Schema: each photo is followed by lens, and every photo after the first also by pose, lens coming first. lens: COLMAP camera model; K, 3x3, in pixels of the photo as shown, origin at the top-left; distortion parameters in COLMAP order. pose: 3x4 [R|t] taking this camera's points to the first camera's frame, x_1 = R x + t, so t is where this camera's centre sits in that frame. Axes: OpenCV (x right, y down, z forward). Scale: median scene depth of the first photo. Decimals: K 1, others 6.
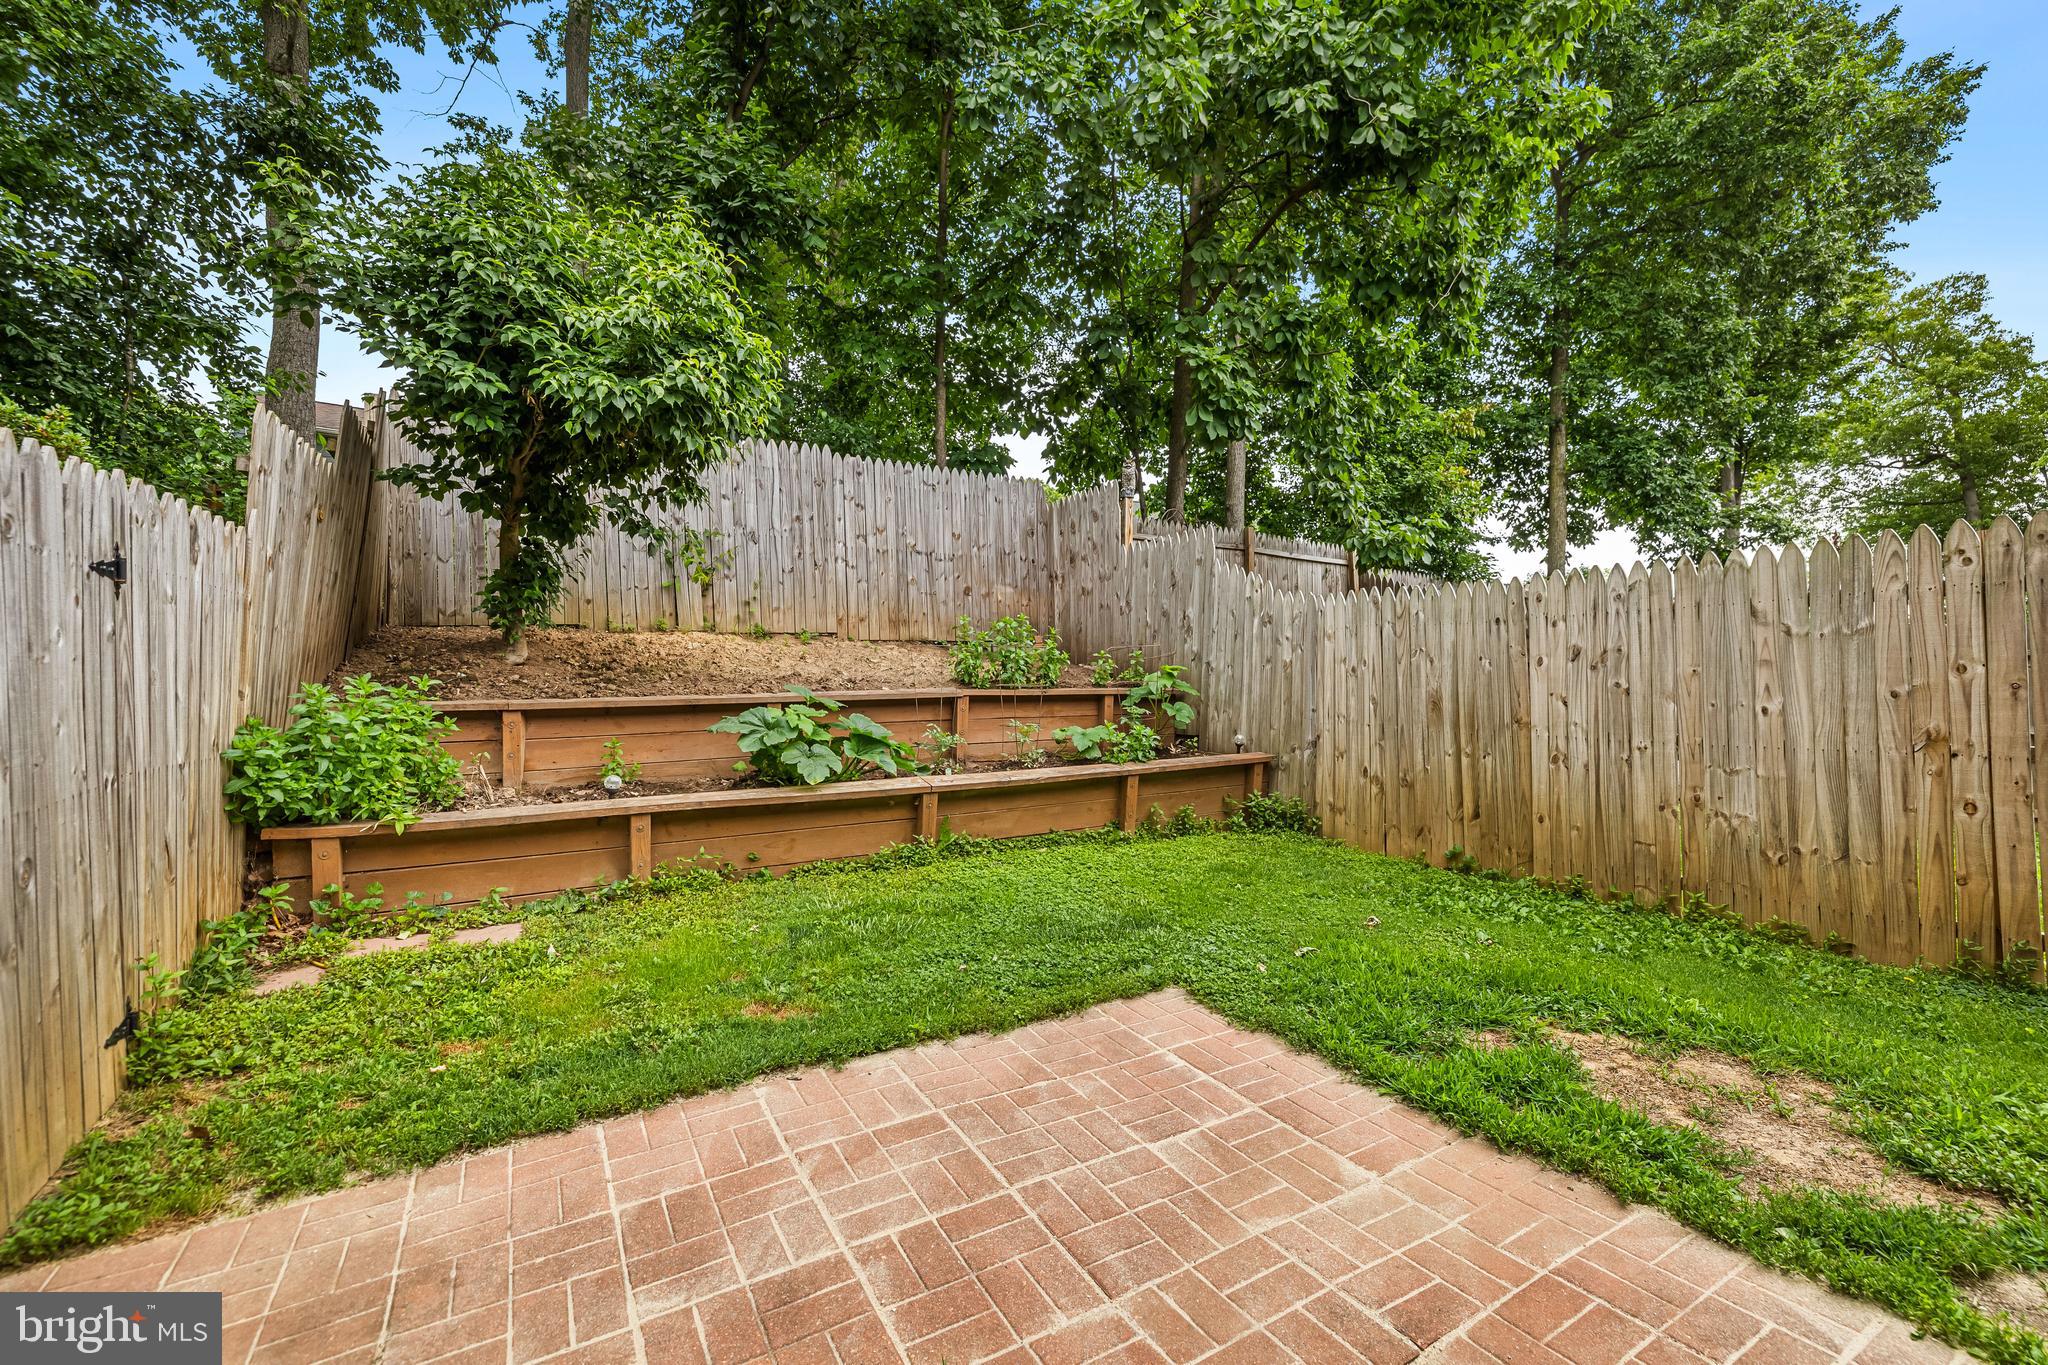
lens RADIAL K [[859.7, 0, 1026.9], [0, 859.7, 678.6], [0, 0, 1]] dist [0.000370, 0.000204]
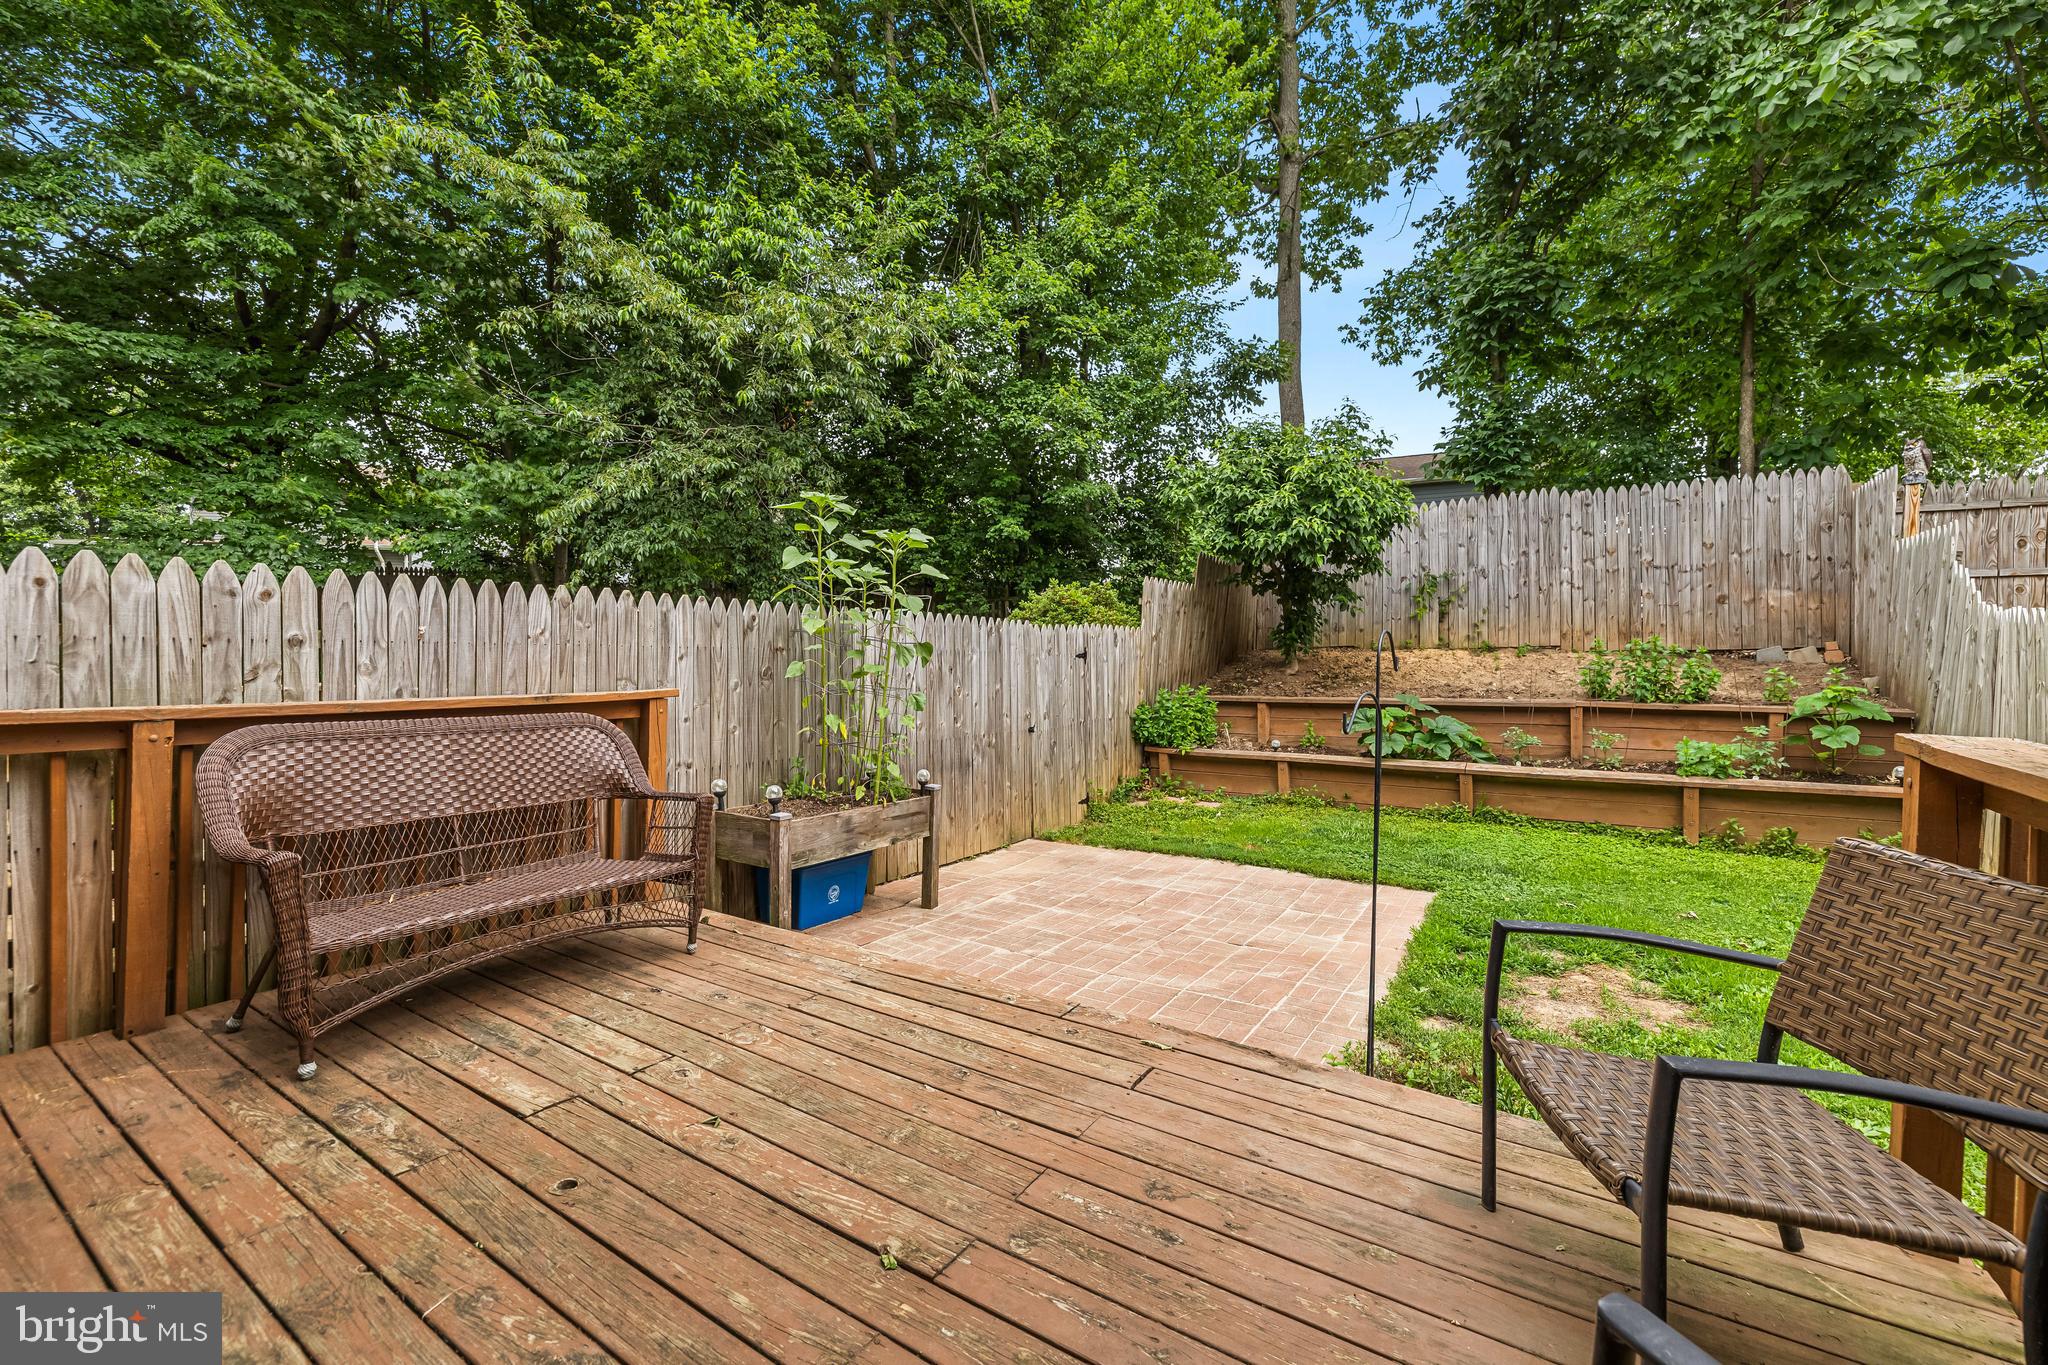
lens RADIAL K [[859.7, 0, 1024.9], [0, 859.7, 675.8], [0, 0, 1]] dist [0.000370, 0.000204]
pose [[0.442876, 0.024281, -0.896254, 0.981106], [-0.002321, 0.999661, 0.025935, -0.077961], [0.896580, -0.009405, 0.442782, -0.347210]]
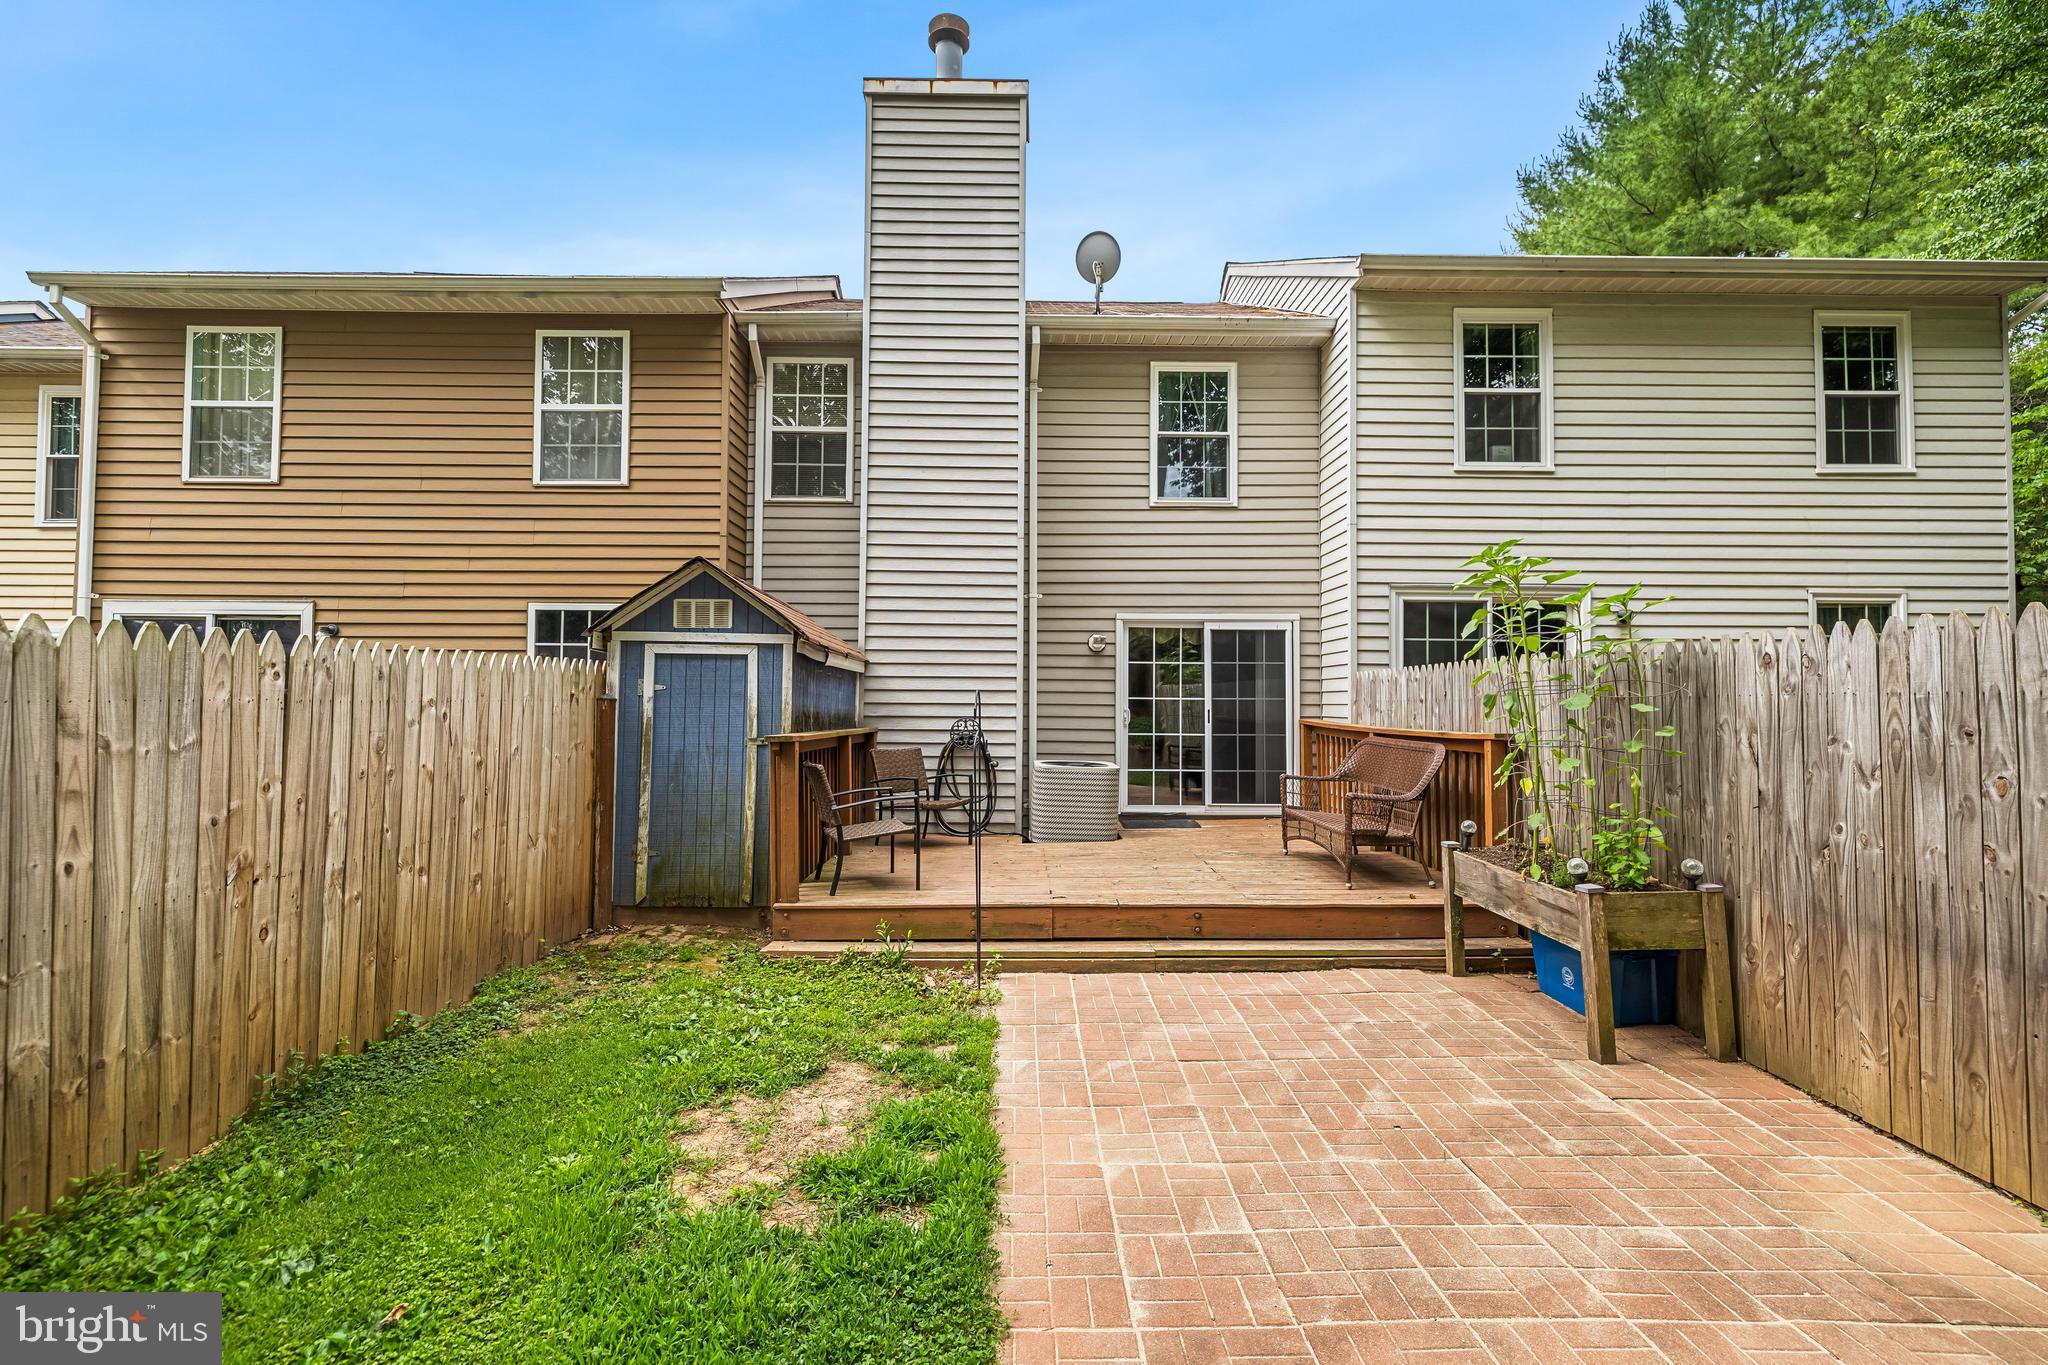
lens RADIAL K [[859.7, 0, 1034.3], [0, 859.7, 687.1], [0, 0, 1]] dist [0.000370, 0.000204]
pose [[-0.867787, 0.019870, 0.496540, -0.095769], [0.005260, 0.999512, -0.030805, -0.069112], [-0.496909, -0.024121, -0.867467, 1.096142]]
